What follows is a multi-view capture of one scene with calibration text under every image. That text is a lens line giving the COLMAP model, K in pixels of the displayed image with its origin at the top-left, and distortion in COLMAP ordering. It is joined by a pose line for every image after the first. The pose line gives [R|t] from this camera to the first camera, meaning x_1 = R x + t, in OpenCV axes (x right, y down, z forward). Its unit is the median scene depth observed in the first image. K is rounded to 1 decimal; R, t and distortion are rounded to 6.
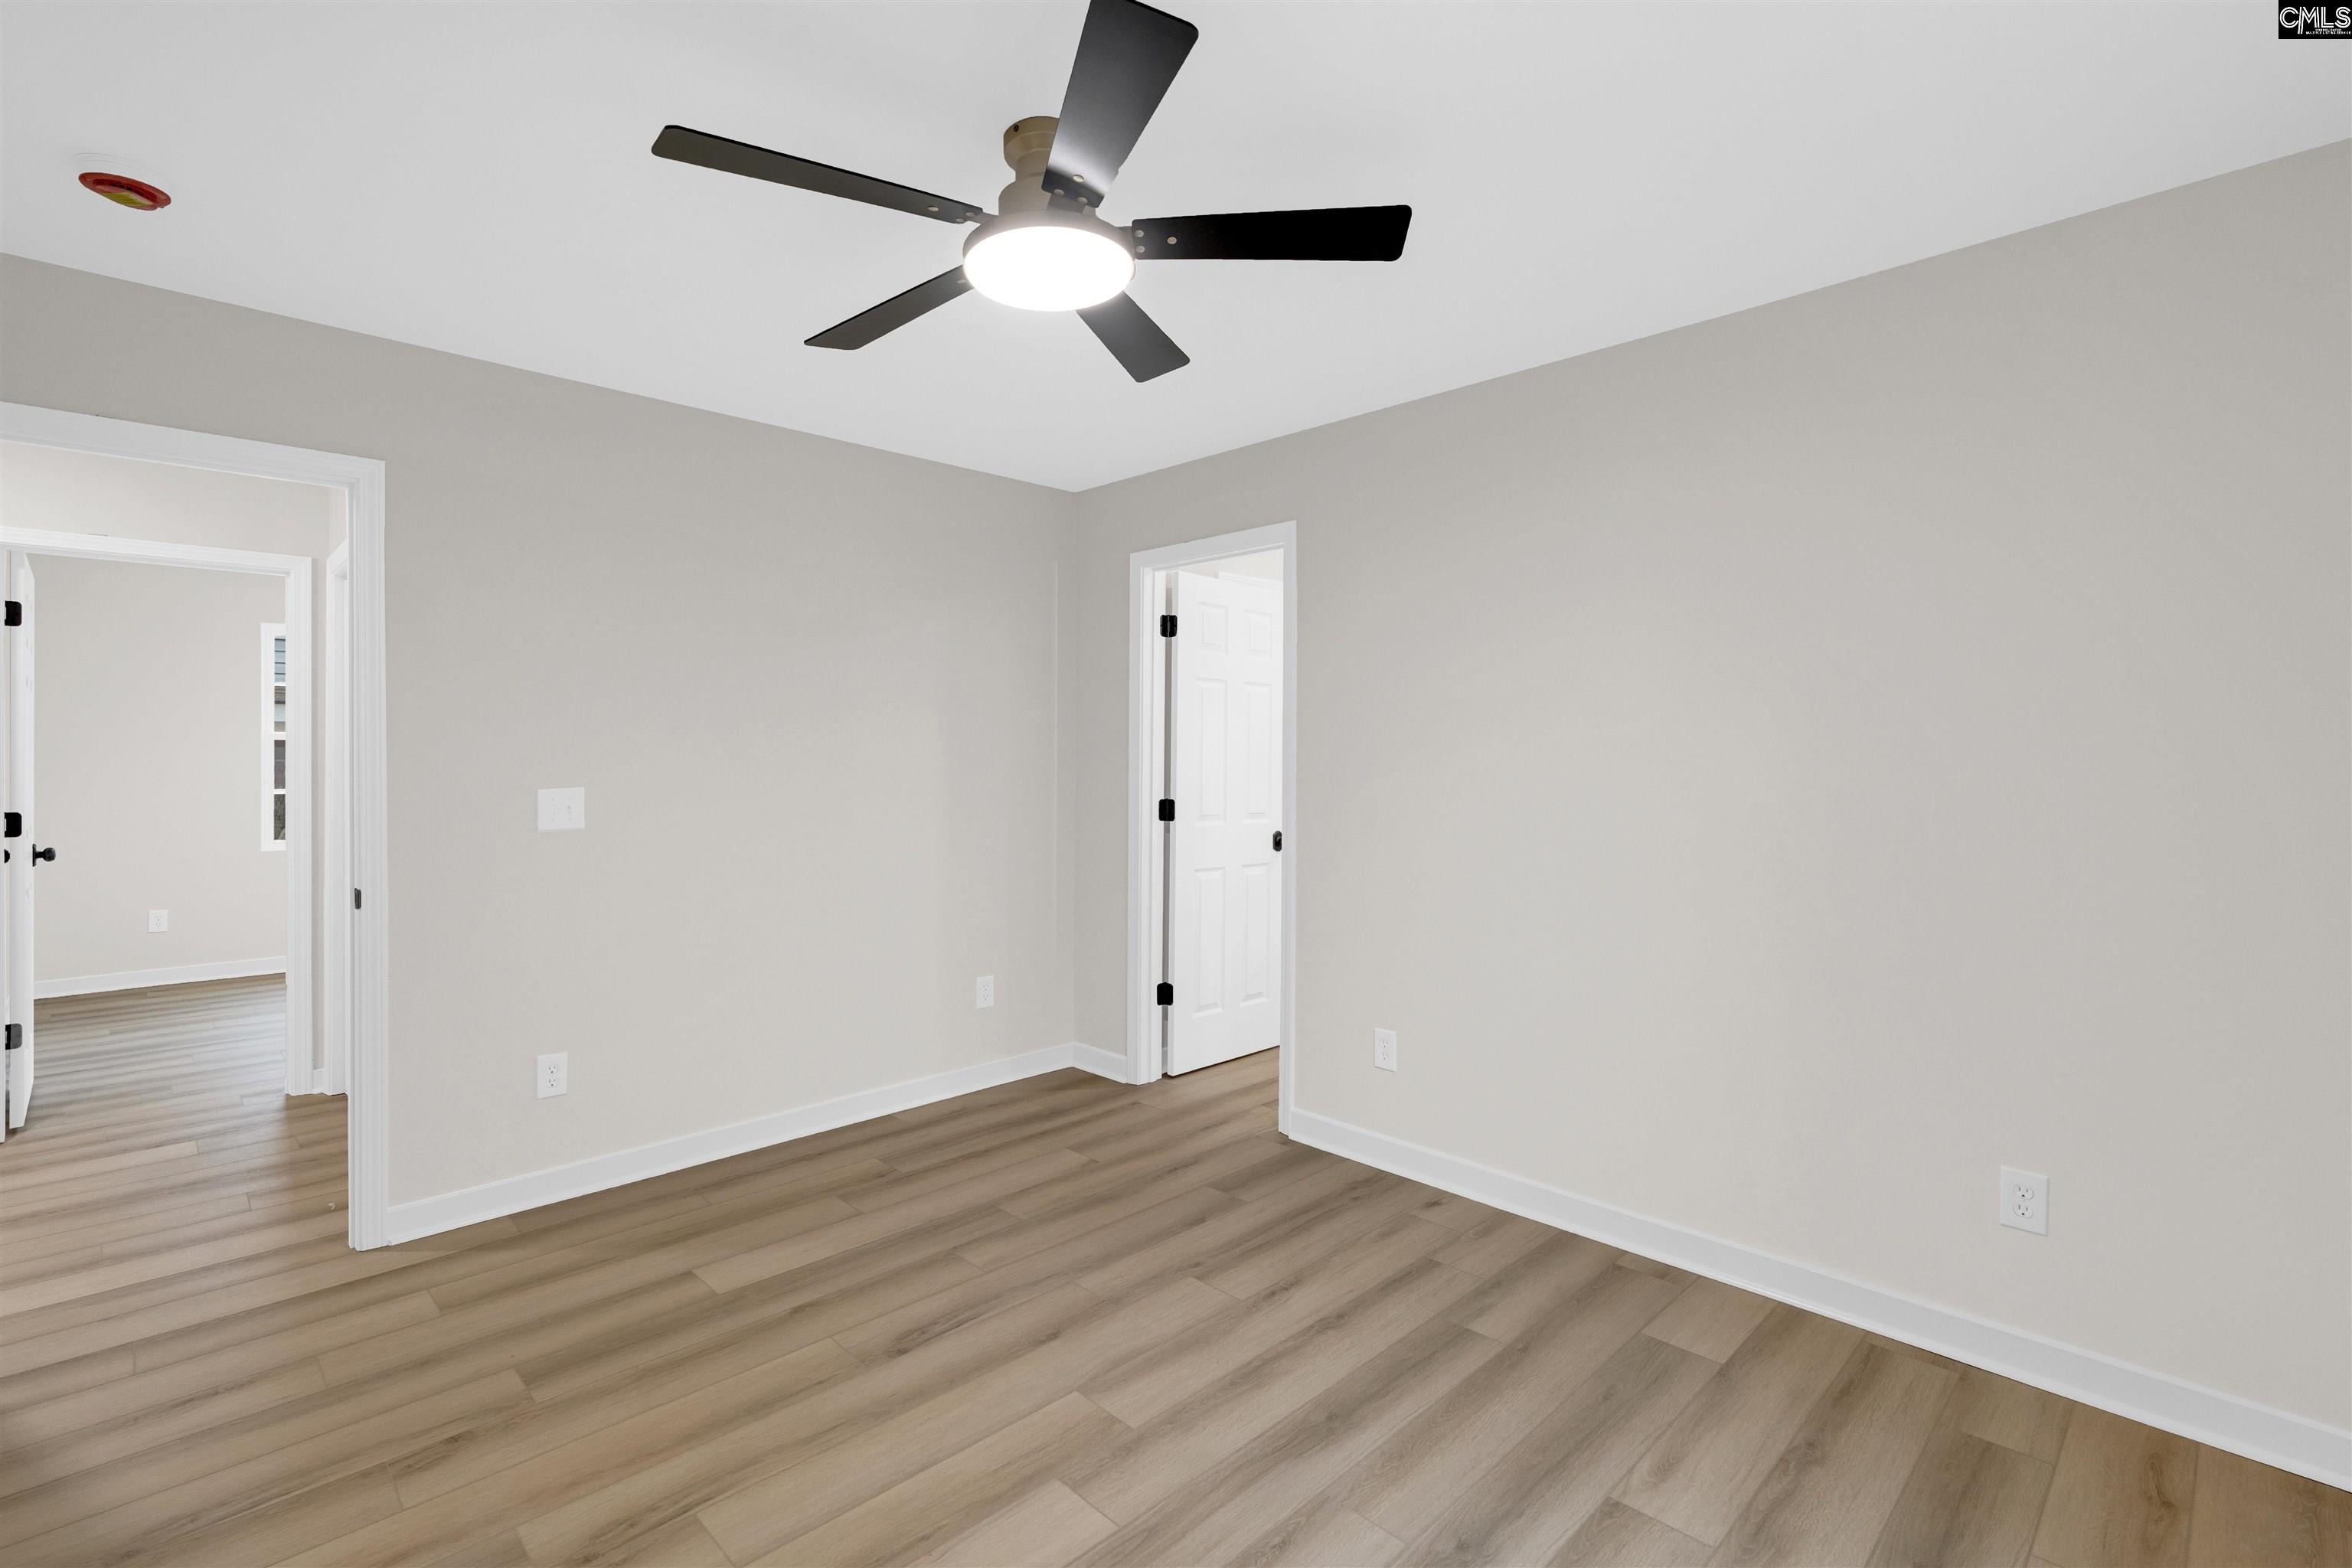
lens RADIAL K [[1083.1, 0, 1160.0], [0, 1083.1, 781.7], [0, 0, 1]] dist [-0.016793, 0.000284]
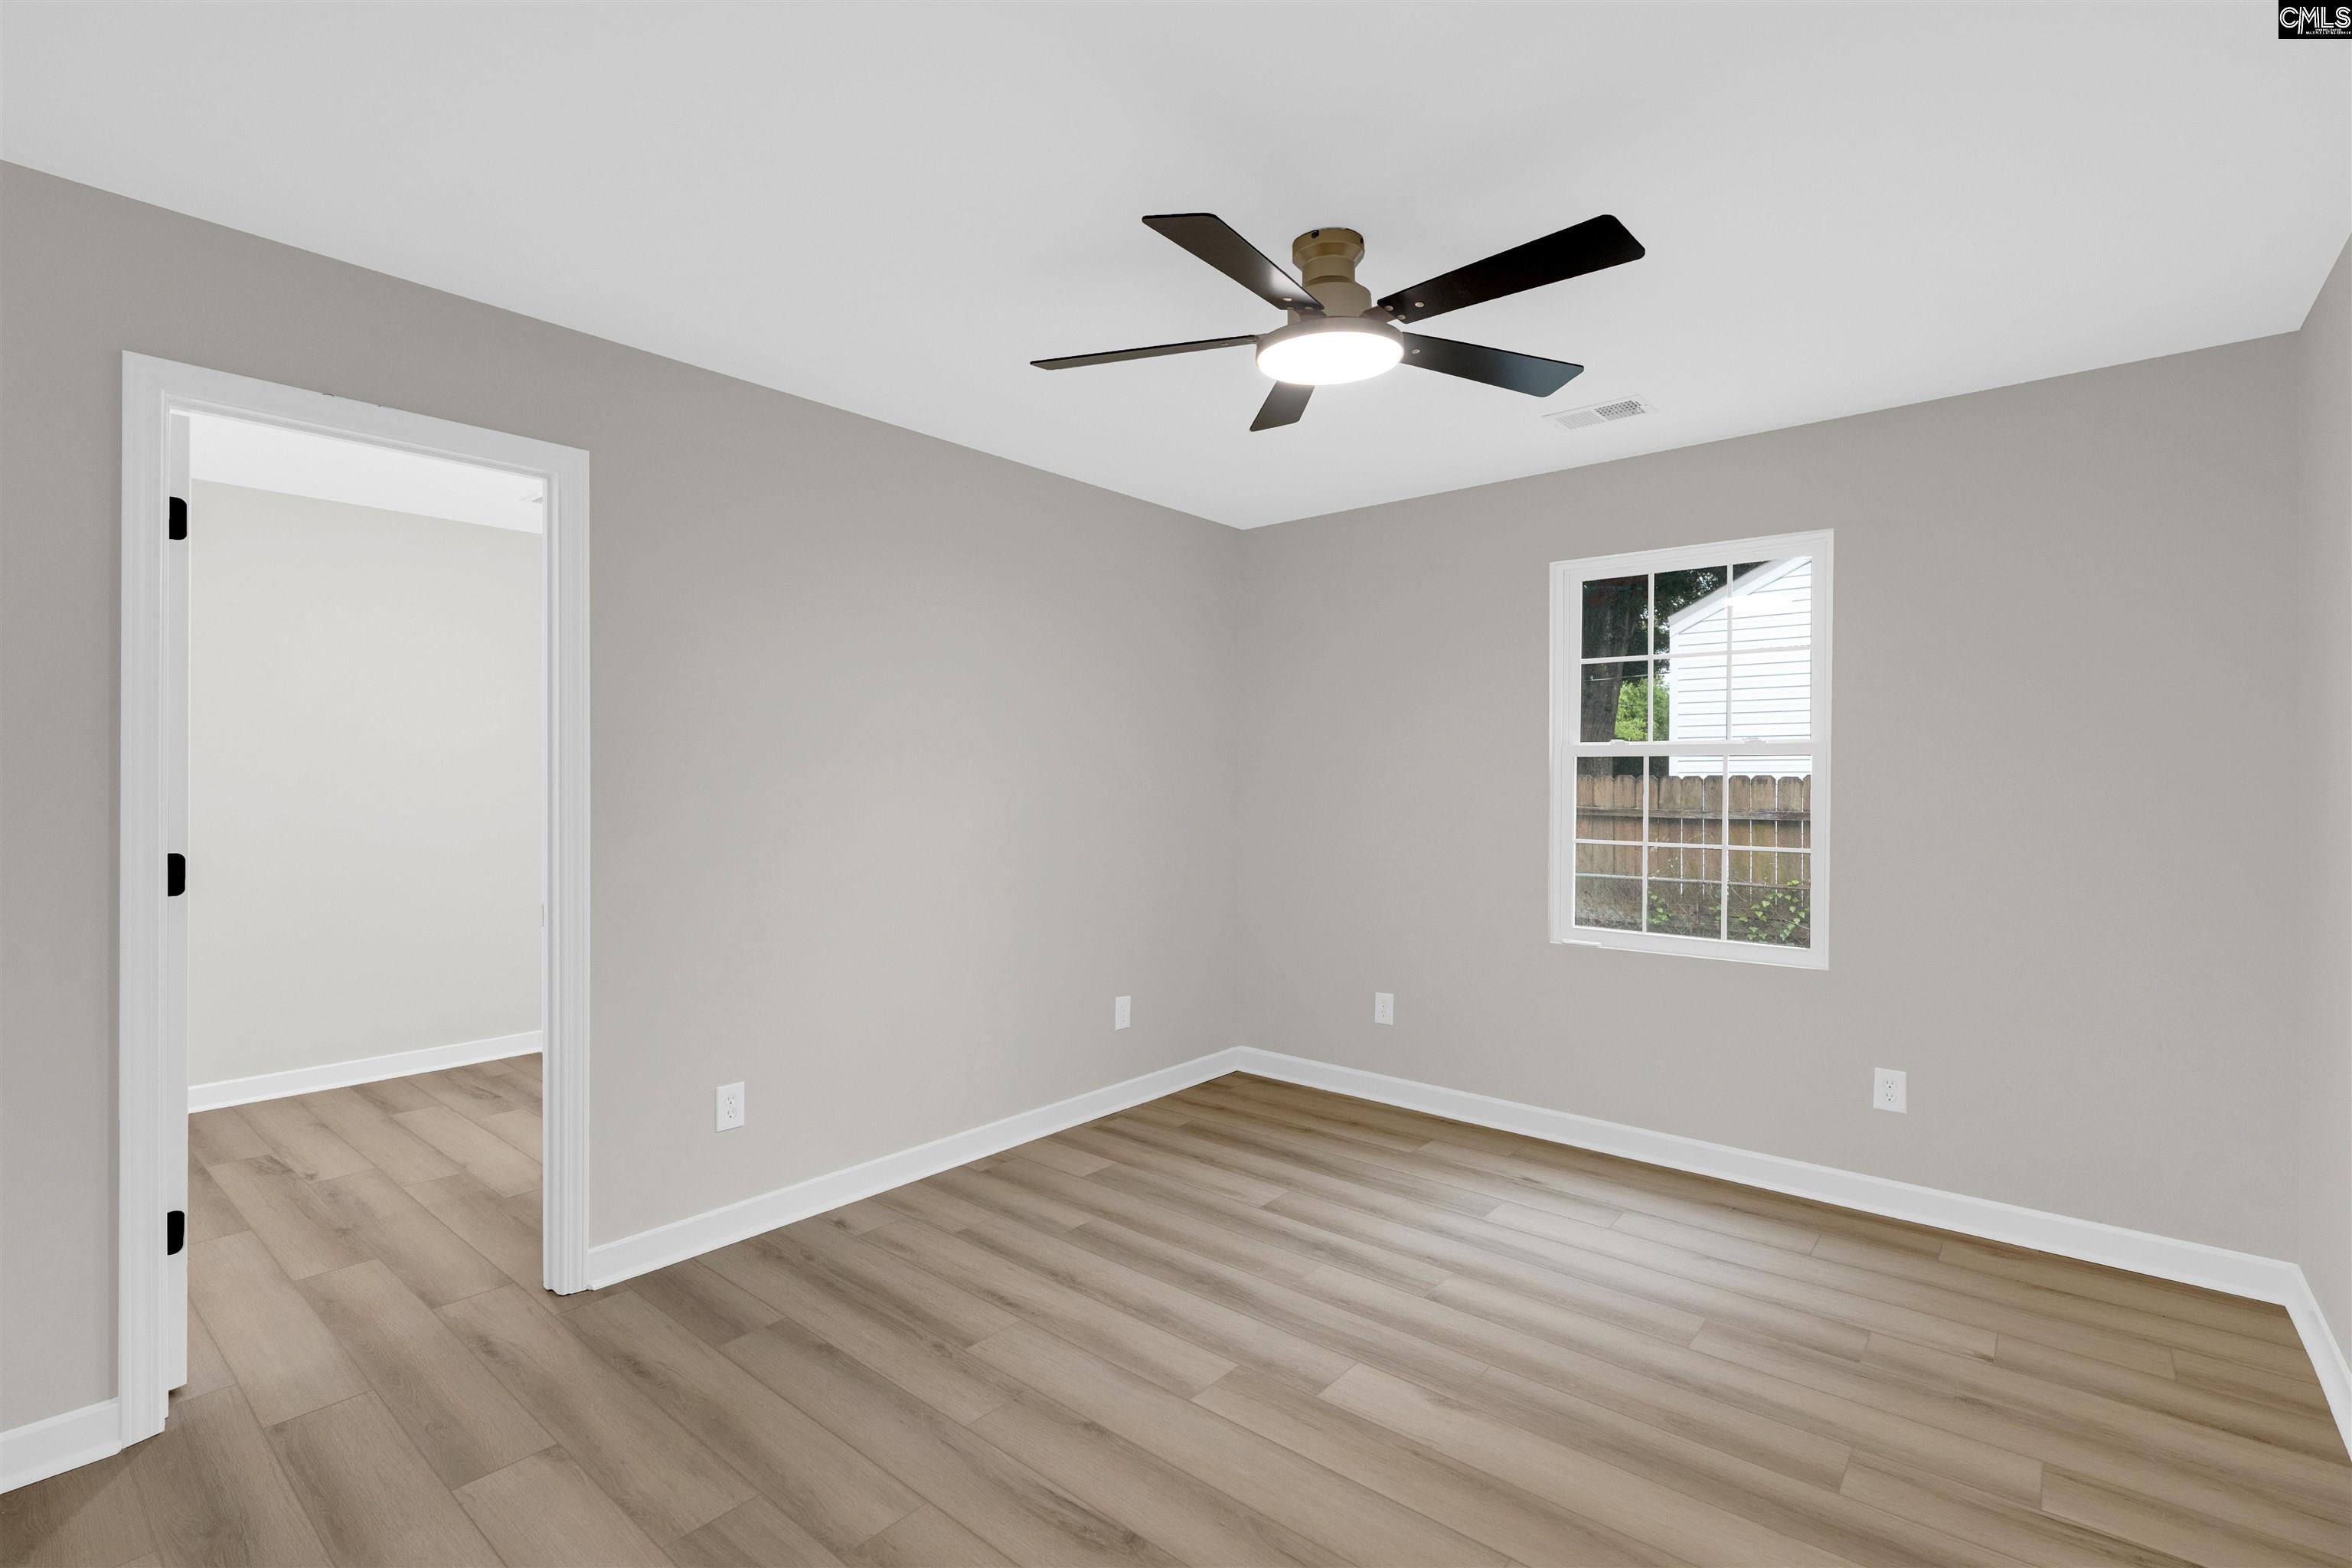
lens RADIAL K [[1080.1, 0, 1219.6], [0, 1080.1, 781.8], [0, 0, 1]] dist [-0.015710, 0.001139]
pose [[-0.140497, -0.011204, 0.990018, -0.846629], [0.021776, 0.999659, 0.014404, -0.021826], [-0.989842, 0.023582, -0.140205, 0.867927]]
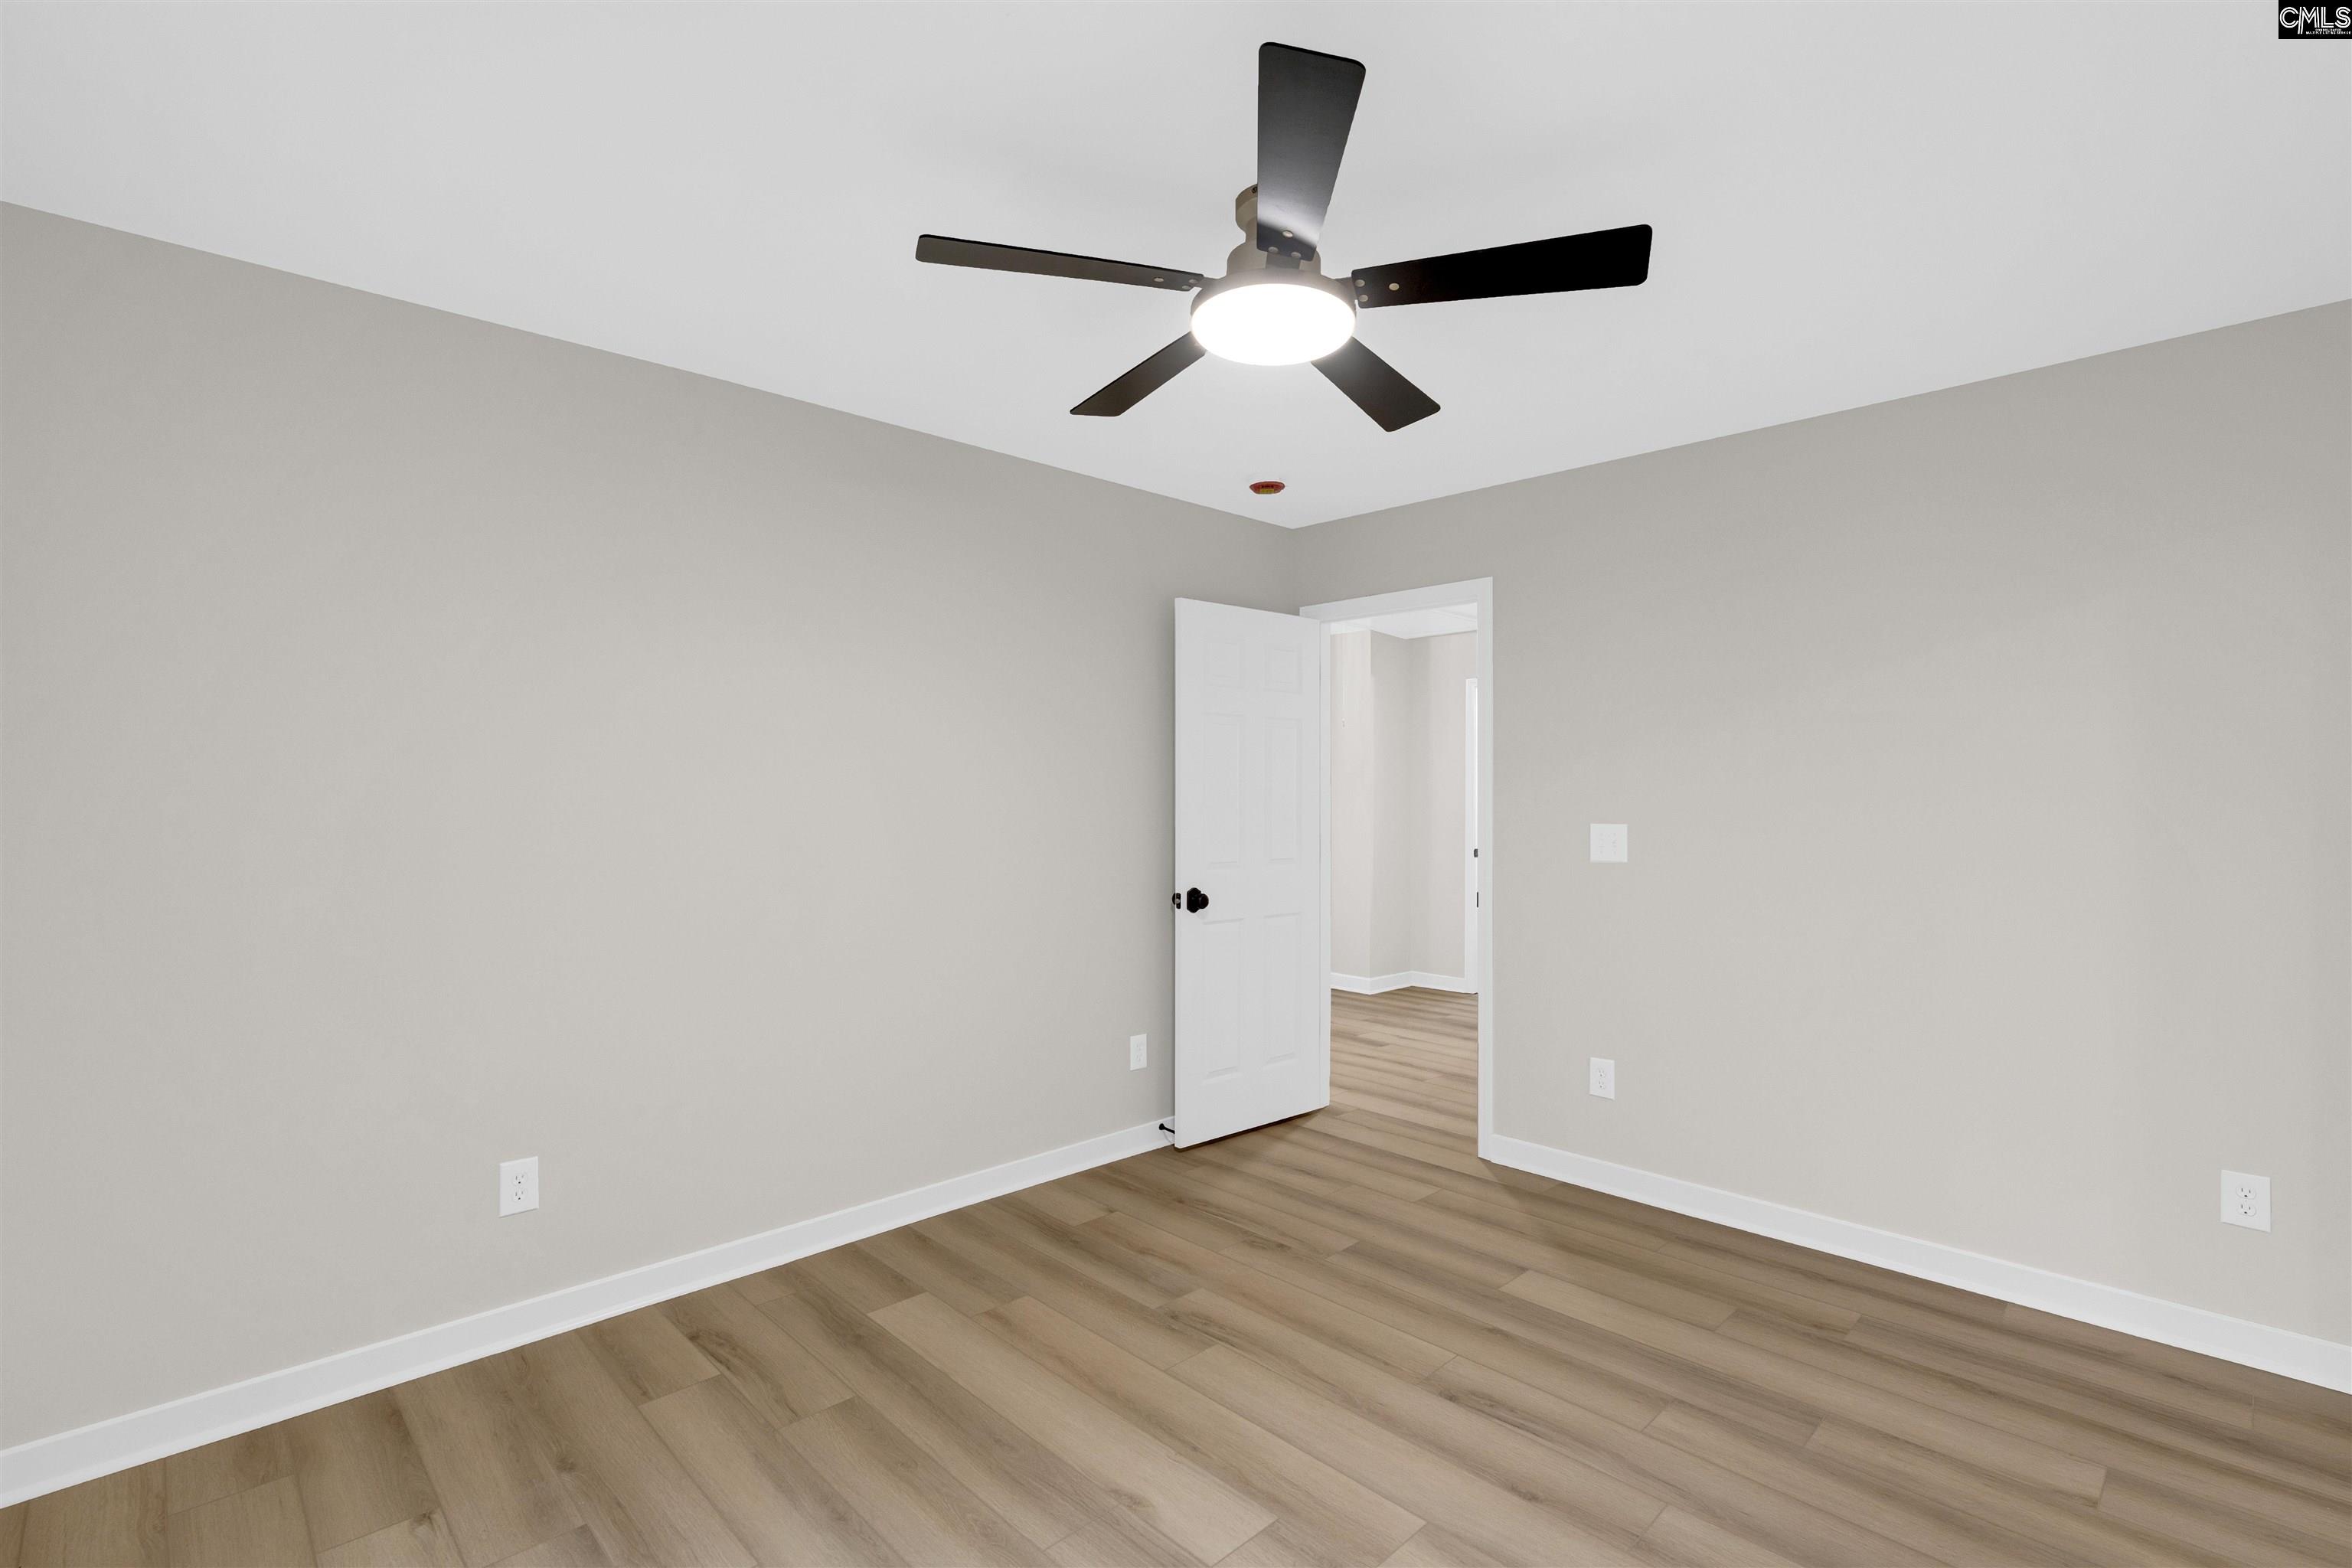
lens RADIAL K [[1050.8, 0, 1175.1], [0, 1050.8, 796.9], [0, 0, 1]] dist [-0.011392, 0.000584]
pose [[-0.010550, 0.002137, -0.999942, 0.604727], [-0.027890, 0.999608, 0.002431, -0.013666], [0.999555, 0.027914, -0.010486, 0.623009]]
